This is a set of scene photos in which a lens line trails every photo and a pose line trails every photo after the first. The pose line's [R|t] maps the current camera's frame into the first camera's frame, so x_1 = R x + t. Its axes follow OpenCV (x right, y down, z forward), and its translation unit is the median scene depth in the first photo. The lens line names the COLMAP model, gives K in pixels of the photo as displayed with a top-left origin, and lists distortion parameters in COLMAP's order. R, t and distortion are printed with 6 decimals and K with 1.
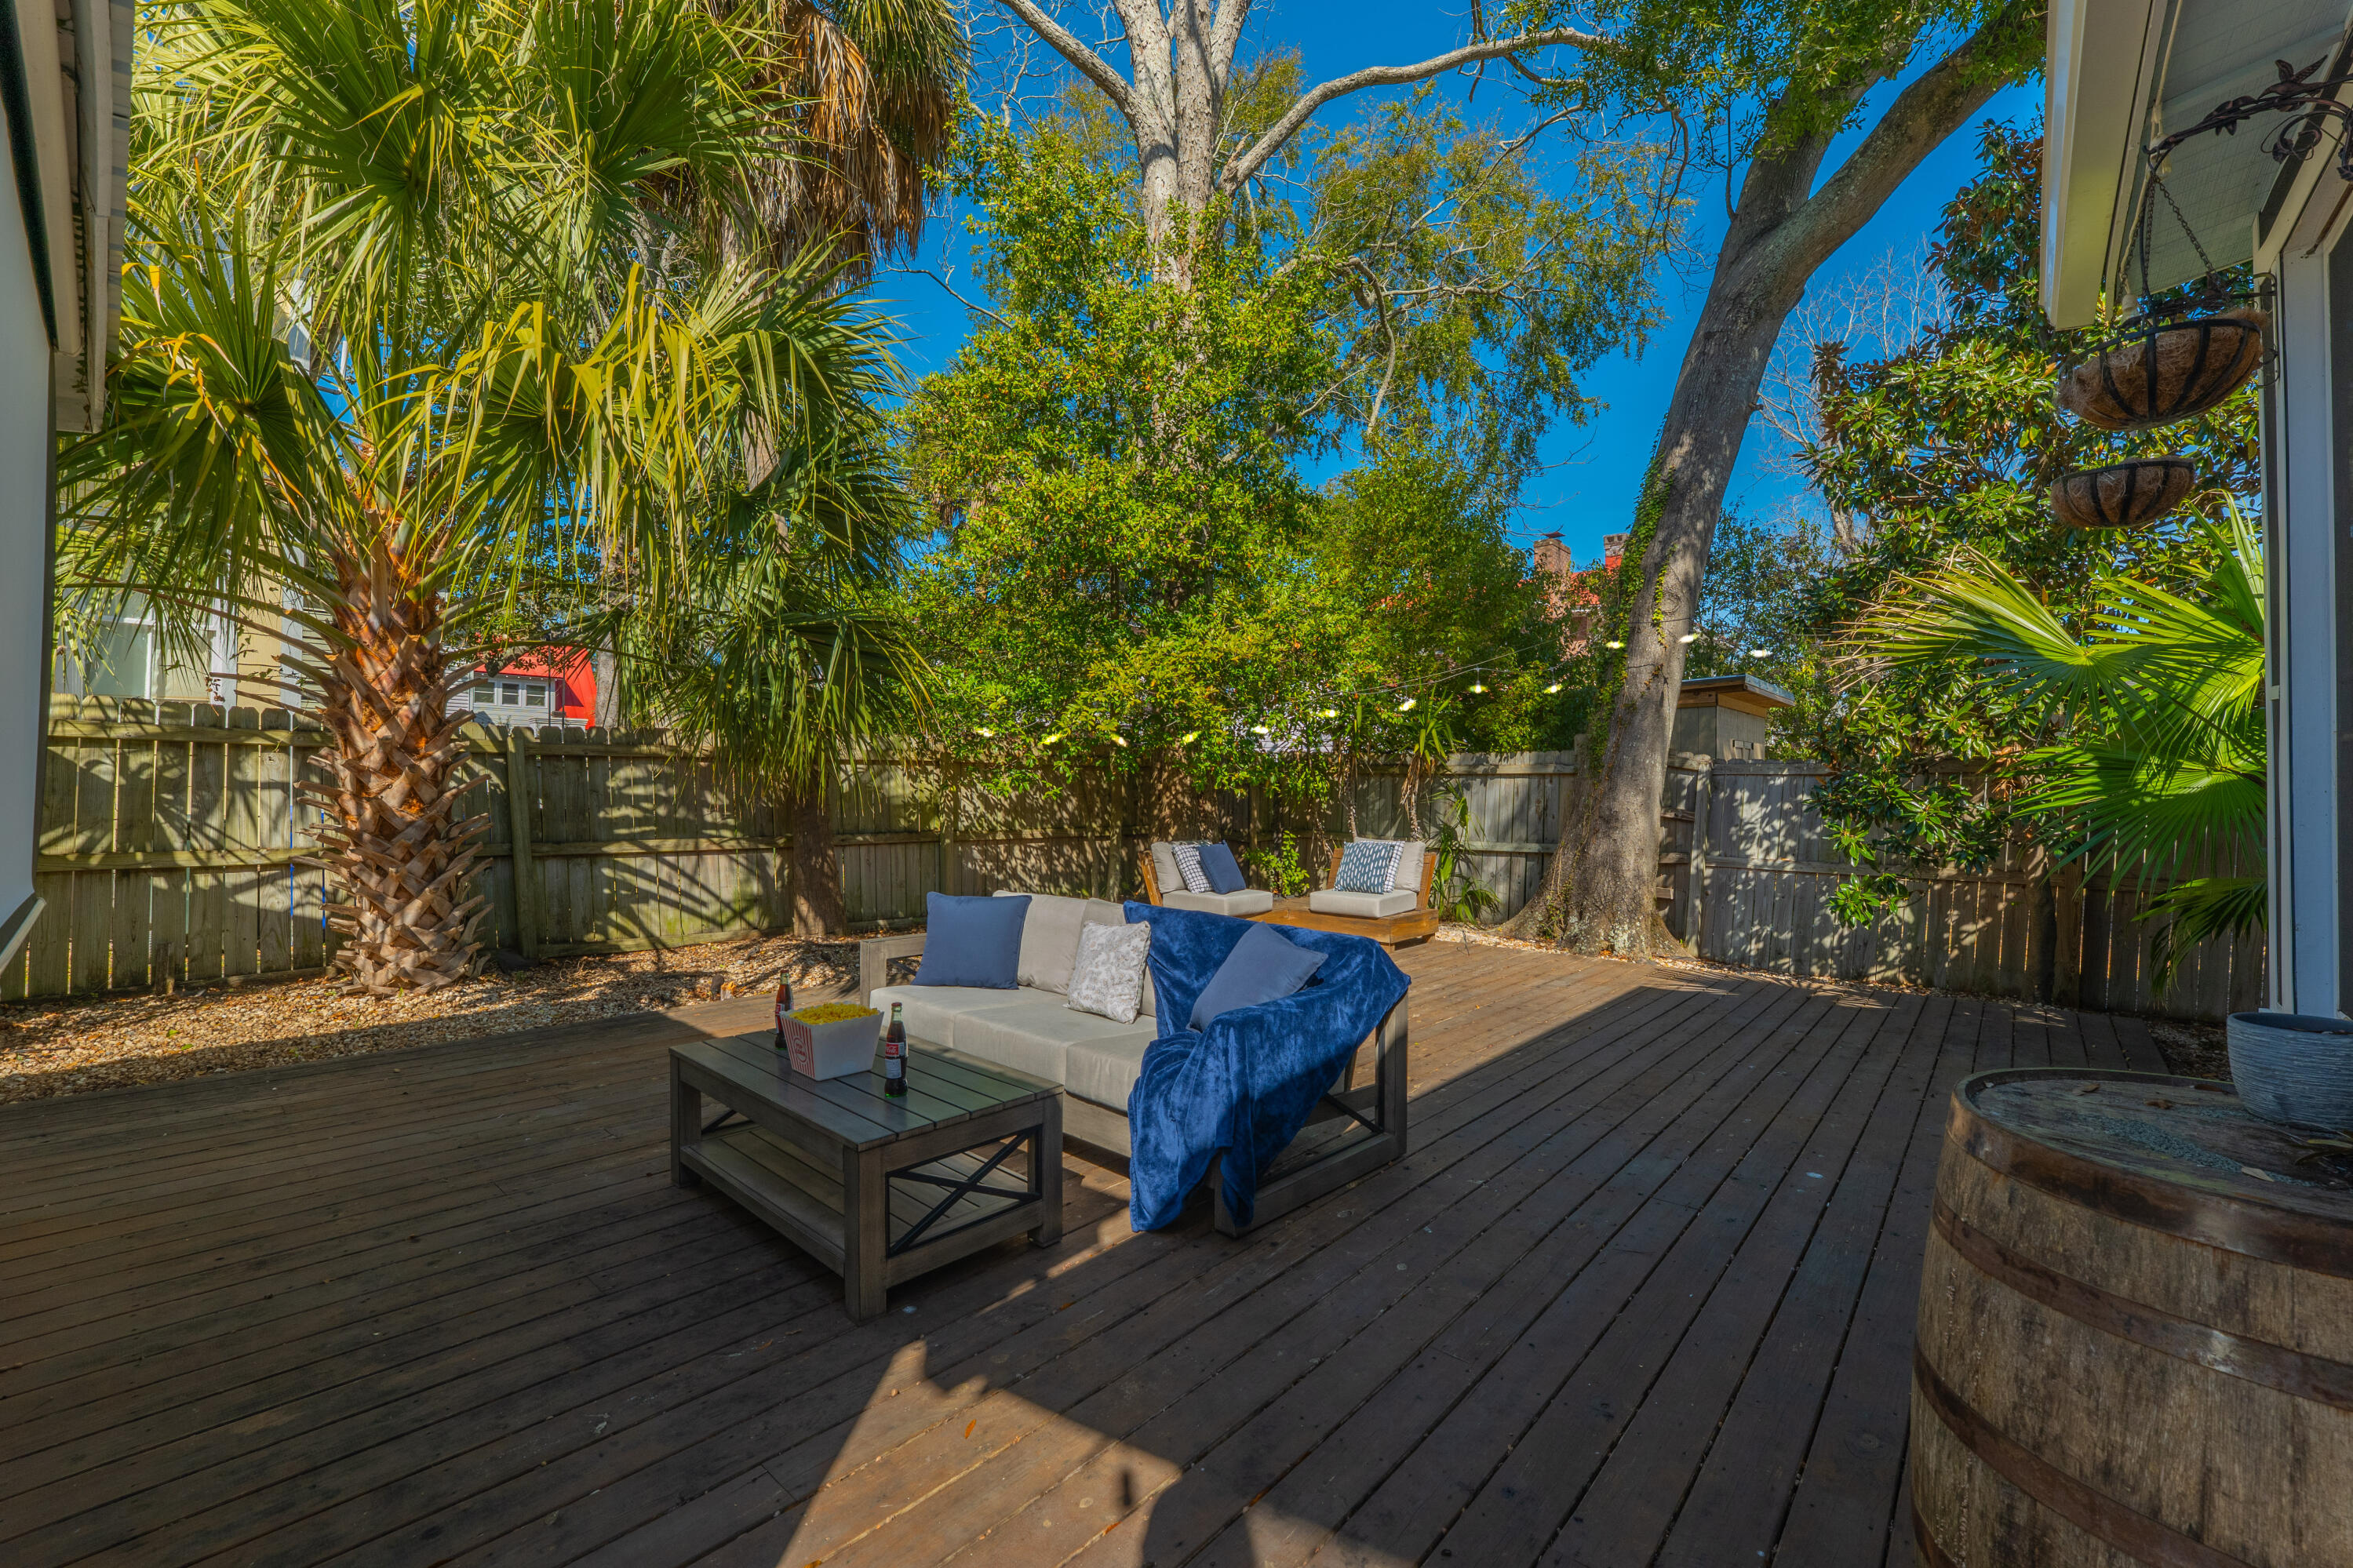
lens RADIAL K [[977.8, 0, 1176.5], [0, 977.8, 784.0], [0, 0, 1]] dist [-0.001505, -0.000205]
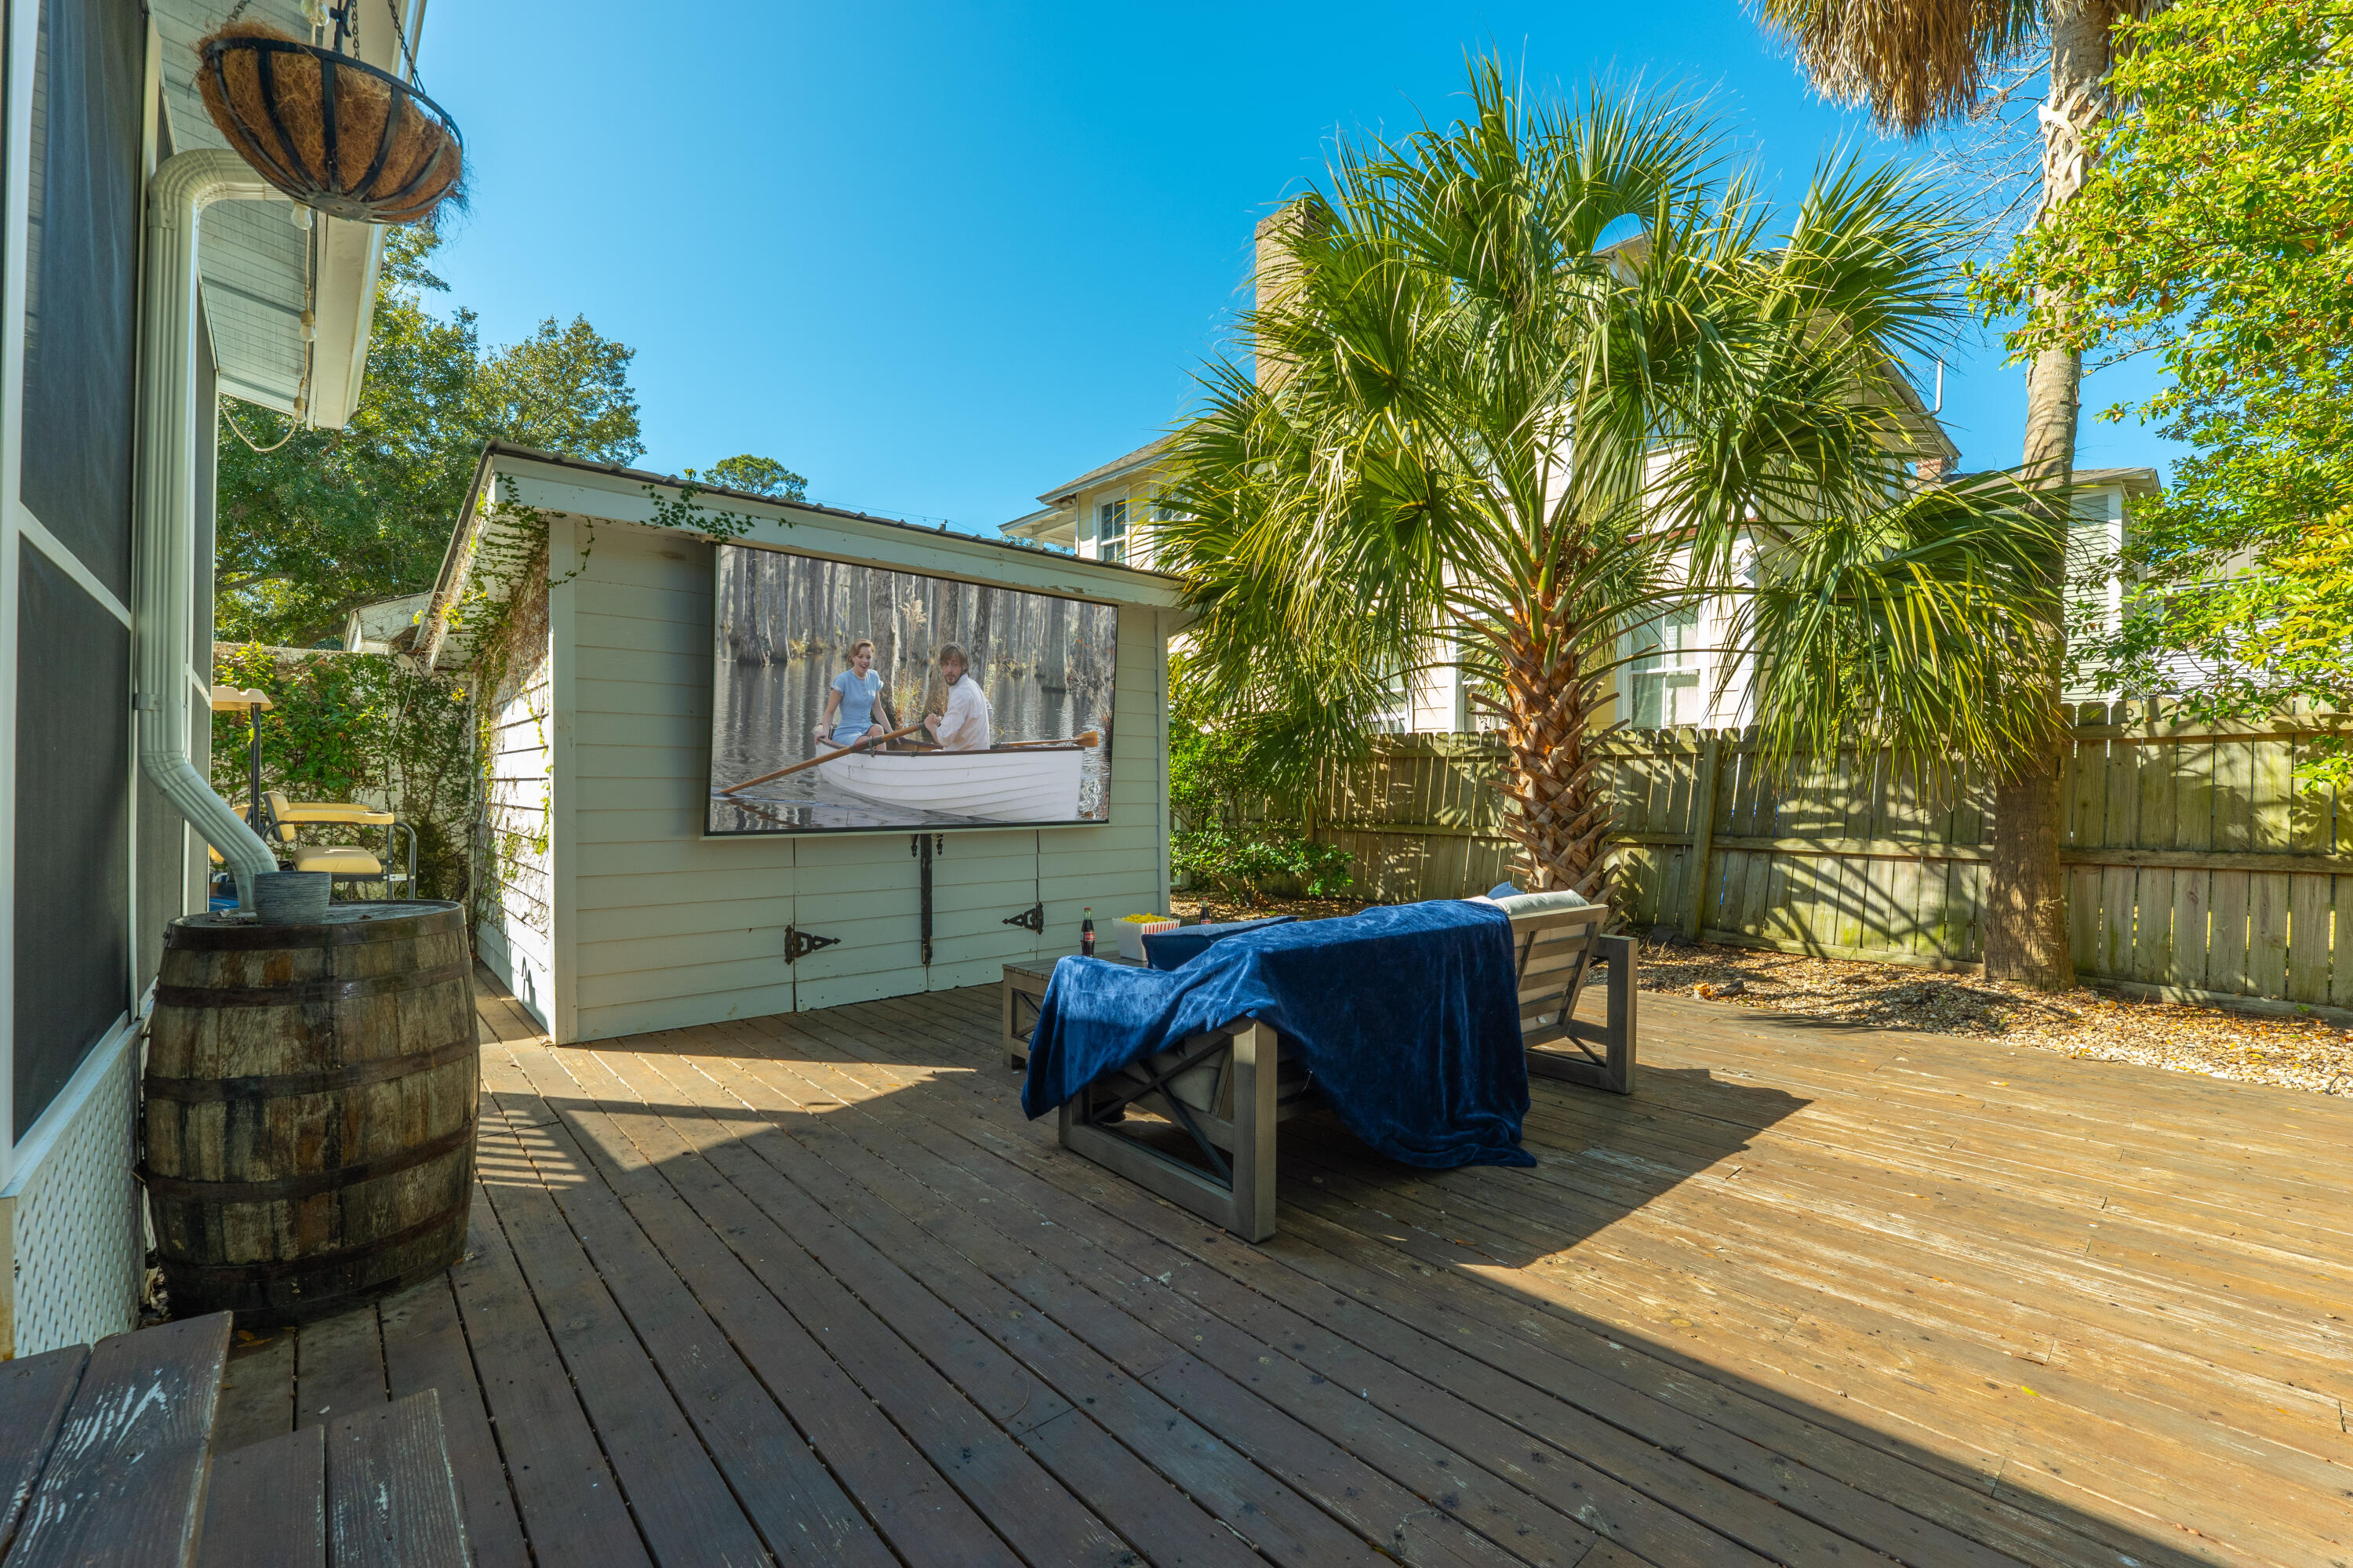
lens RADIAL K [[977.9, 0, 1176.5], [0, 977.9, 784.0], [0, 0, 1]] dist [-0.001505, -0.000205]
pose [[-0.120451, -0.015716, -0.992595, 0.698768], [-0.000355, 0.999875, -0.015788, 0.028372], [0.992719, -0.001549, -0.120442, 0.727516]]
